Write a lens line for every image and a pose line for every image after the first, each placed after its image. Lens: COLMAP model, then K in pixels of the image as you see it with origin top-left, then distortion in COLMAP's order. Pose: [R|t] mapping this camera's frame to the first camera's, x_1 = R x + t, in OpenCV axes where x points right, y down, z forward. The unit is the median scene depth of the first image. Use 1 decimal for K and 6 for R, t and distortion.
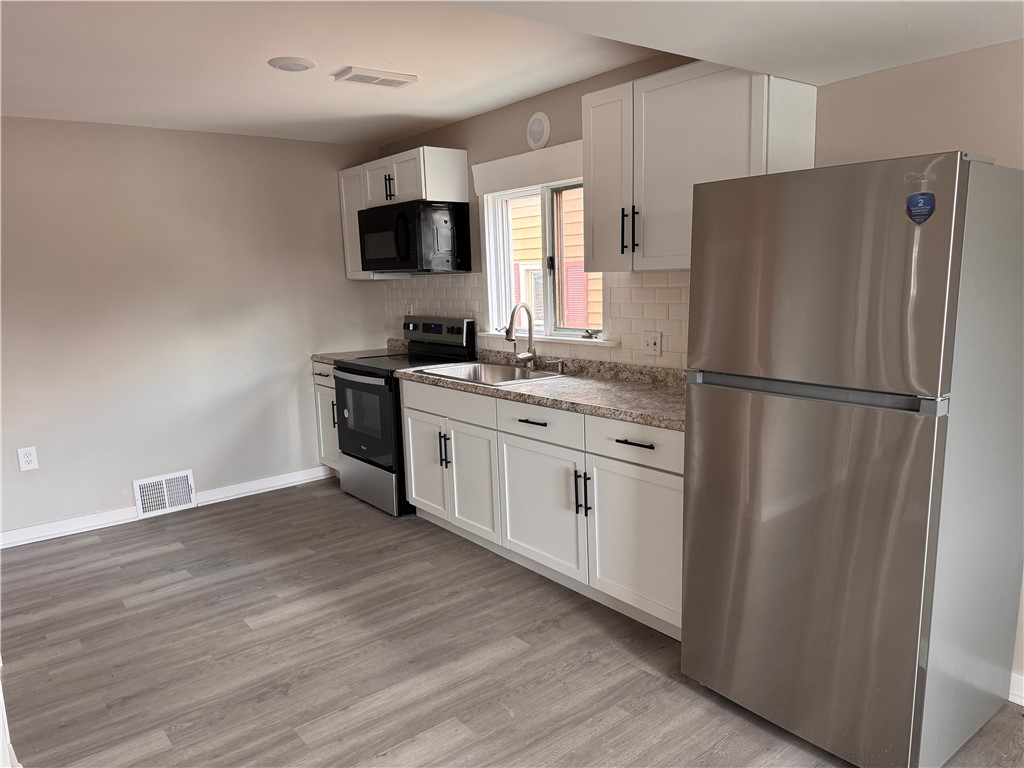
lens RADIAL K [[721.3, 0, 508.5], [0, 721.3, 393.7], [0, 0, 1]] dist [0.065705, -0.066568]
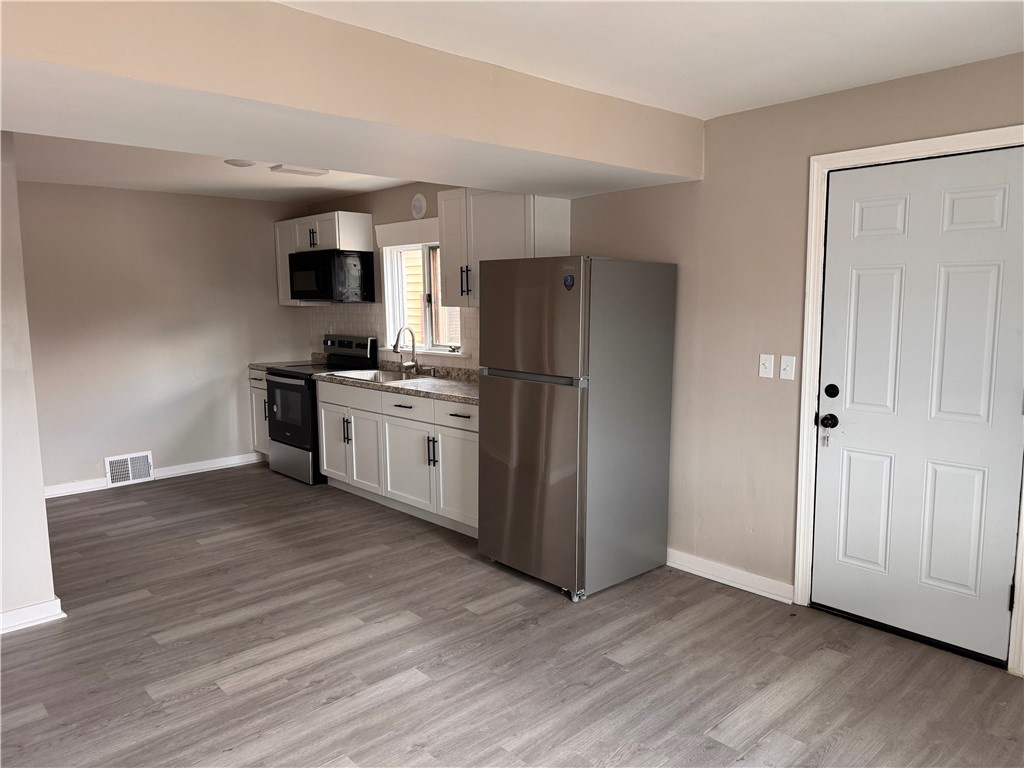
lens RADIAL K [[721.3, 0, 522.6], [0, 721.3, 376.4], [0, 0, 1]] dist [0.065705, -0.066568]
pose [[0.995546, 0.008916, 0.093851, 0.117284], [-0.003633, 0.998407, -0.056308, 0.051205], [-0.094203, 0.055716, 0.993993, -0.423163]]
